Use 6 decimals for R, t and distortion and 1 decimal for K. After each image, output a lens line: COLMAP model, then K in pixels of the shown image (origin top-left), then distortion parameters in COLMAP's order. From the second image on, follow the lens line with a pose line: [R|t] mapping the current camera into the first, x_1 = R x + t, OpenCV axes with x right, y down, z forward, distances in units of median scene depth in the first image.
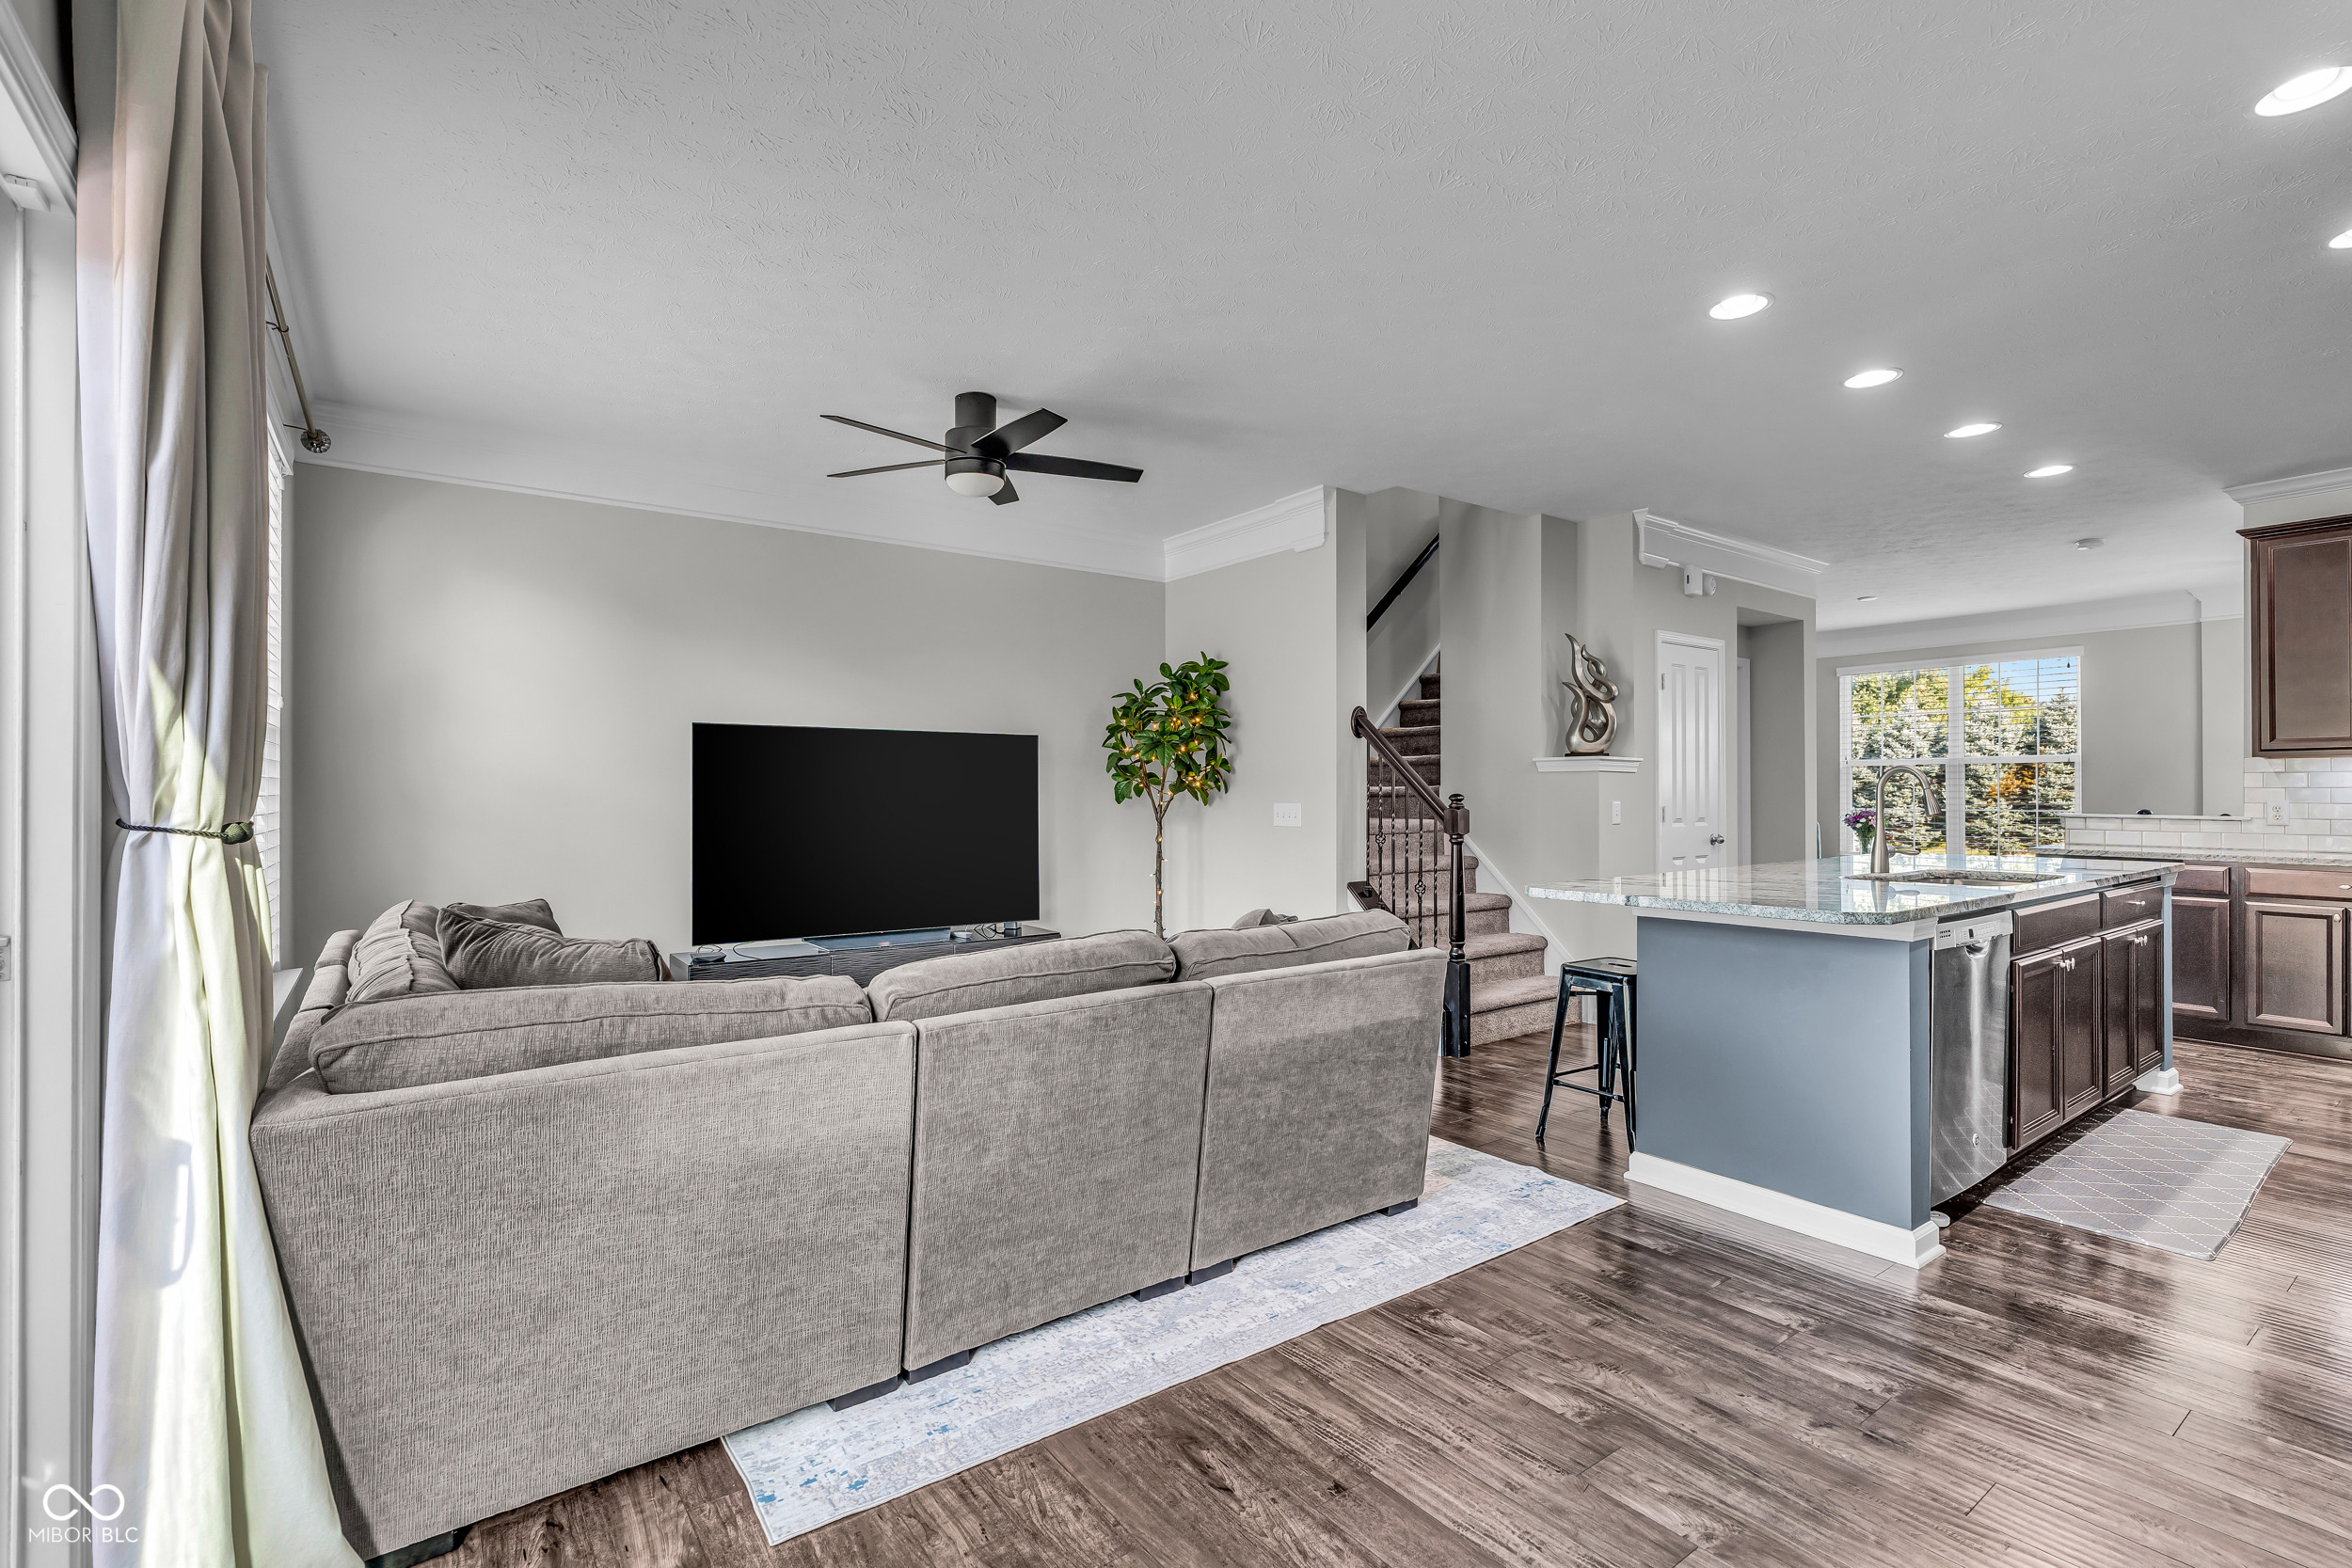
lens RADIAL K [[1088.4, 0, 1170.9], [0, 1088.4, 781.0], [0, 0, 1]] dist [0.004417, 0.000986]
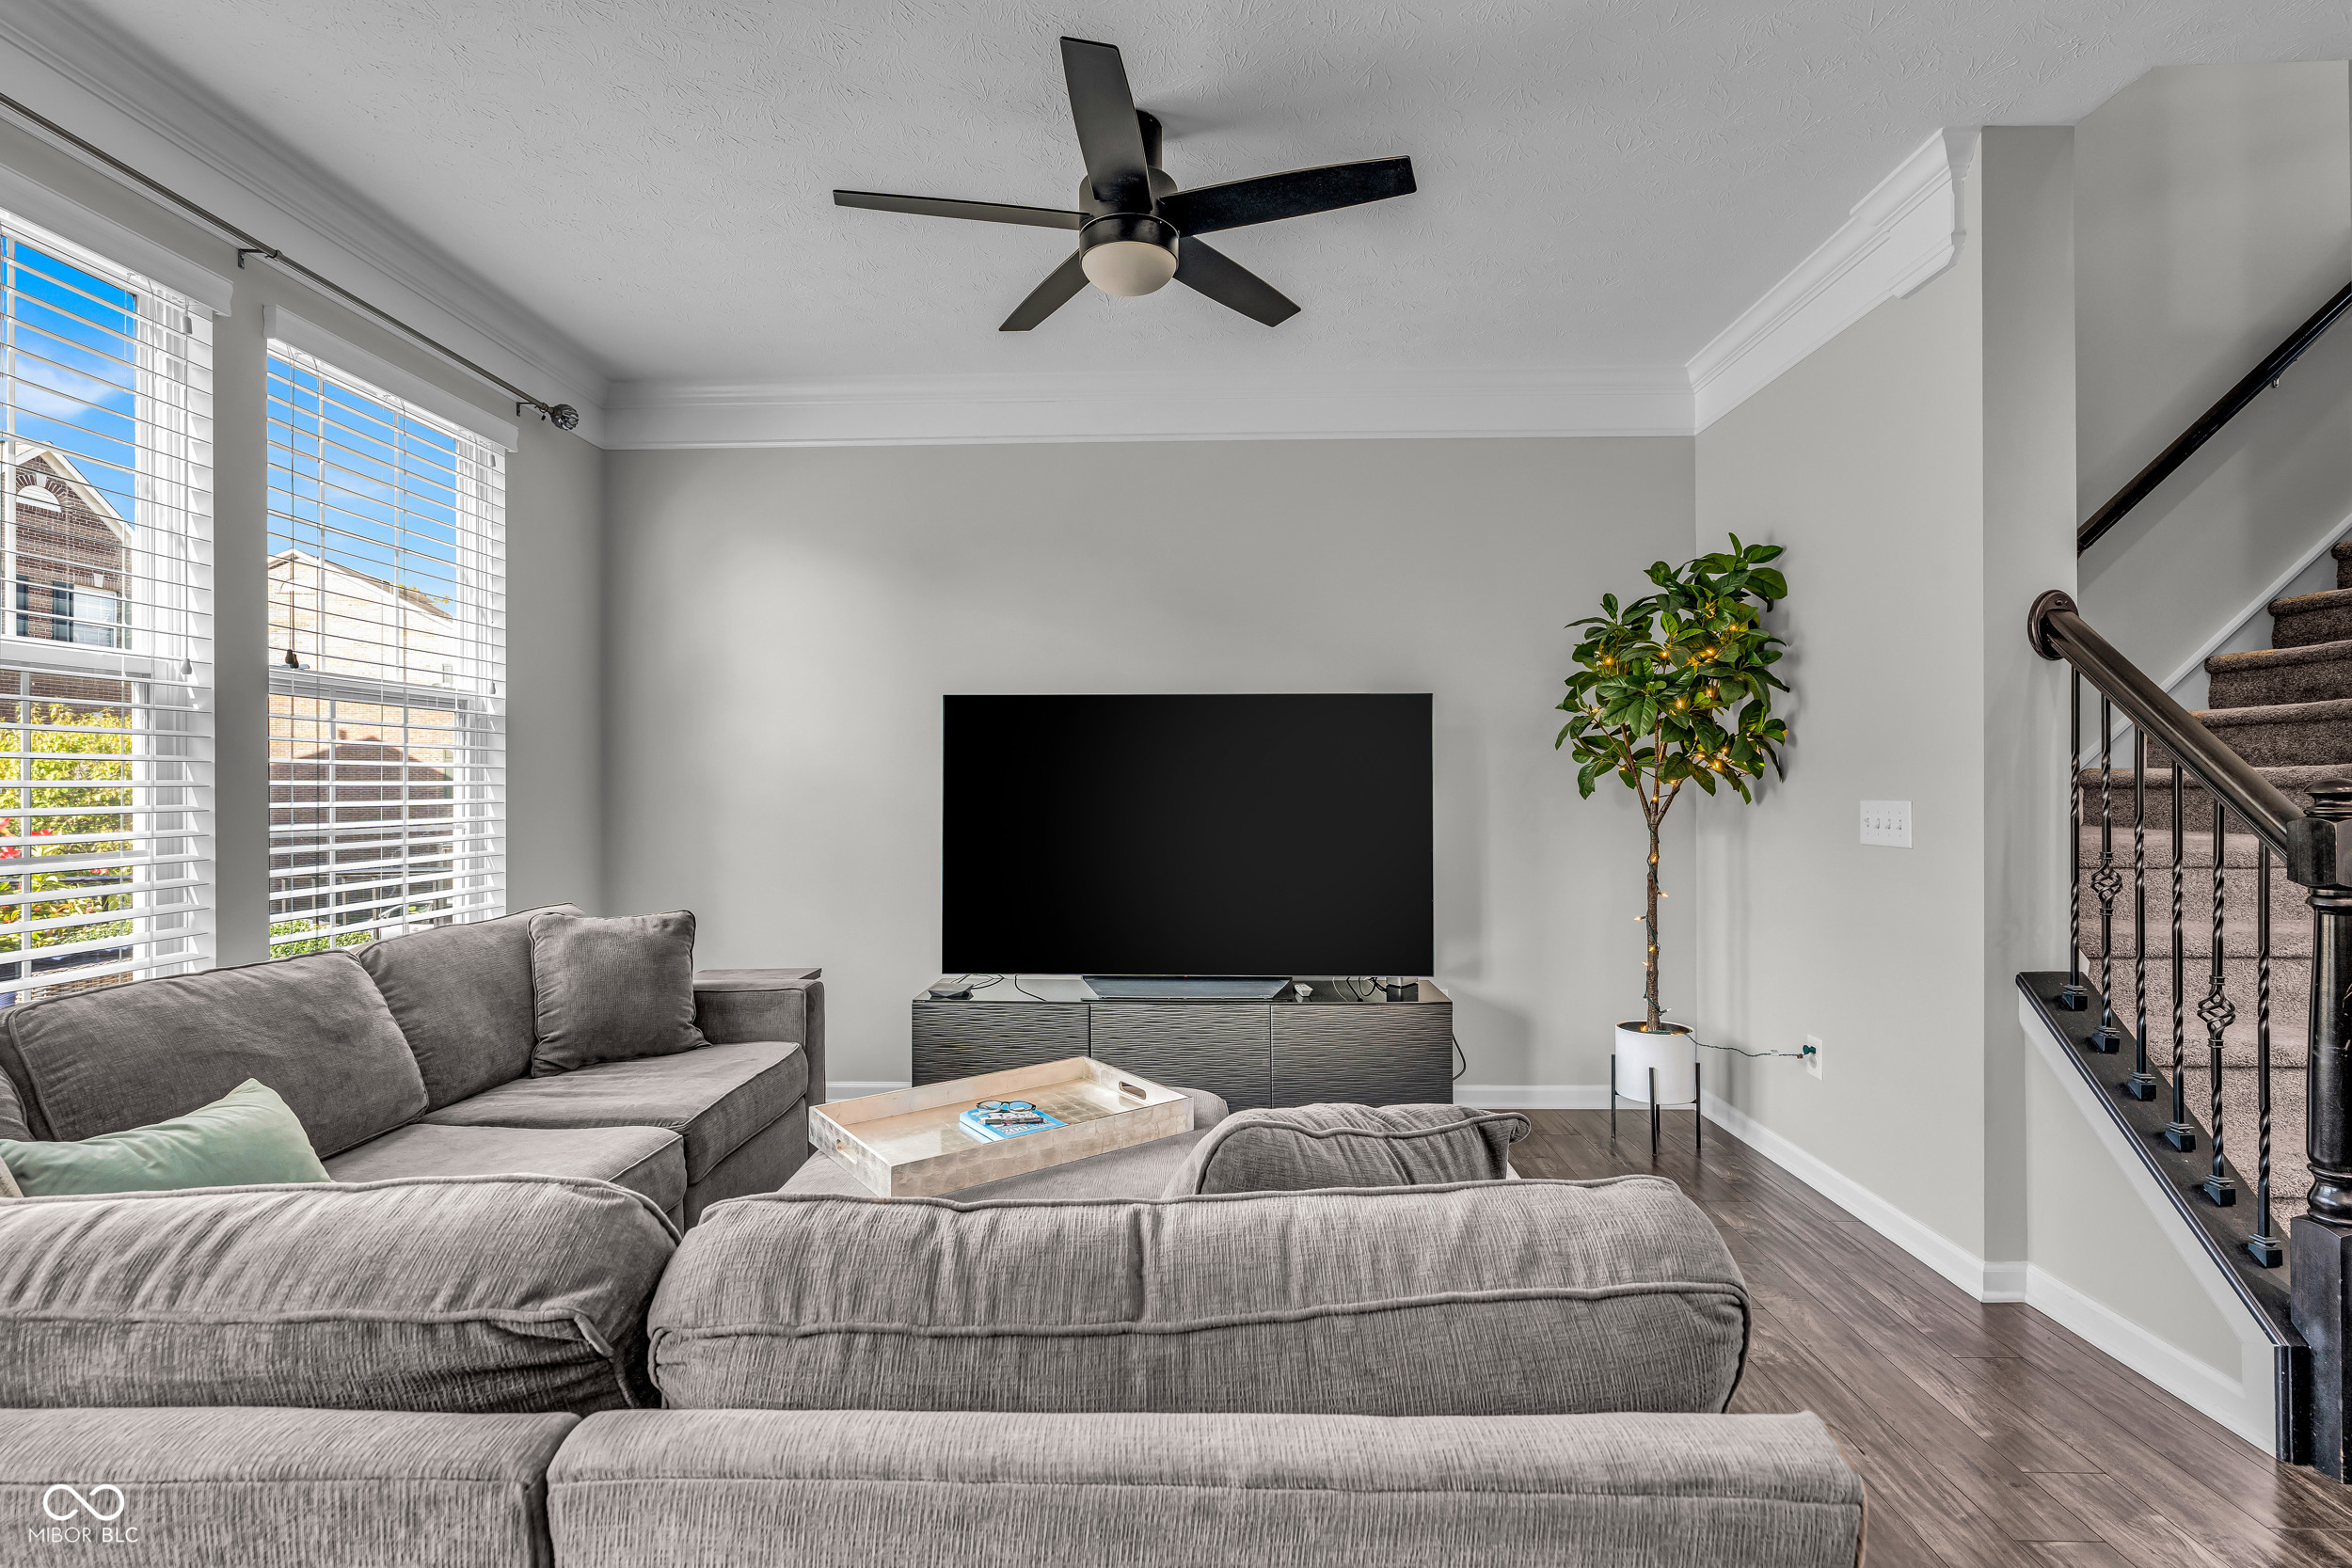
lens RADIAL K [[1088.4, 0, 1185.4], [0, 1088.4, 788.9], [0, 0, 1]] dist [0.004417, 0.000986]
pose [[0.794811, -0.002884, -0.606850, 0.152119], [0.007827, 0.999954, 0.005498, 0.010068], [0.606806, -0.009120, 0.794798, 0.382299]]
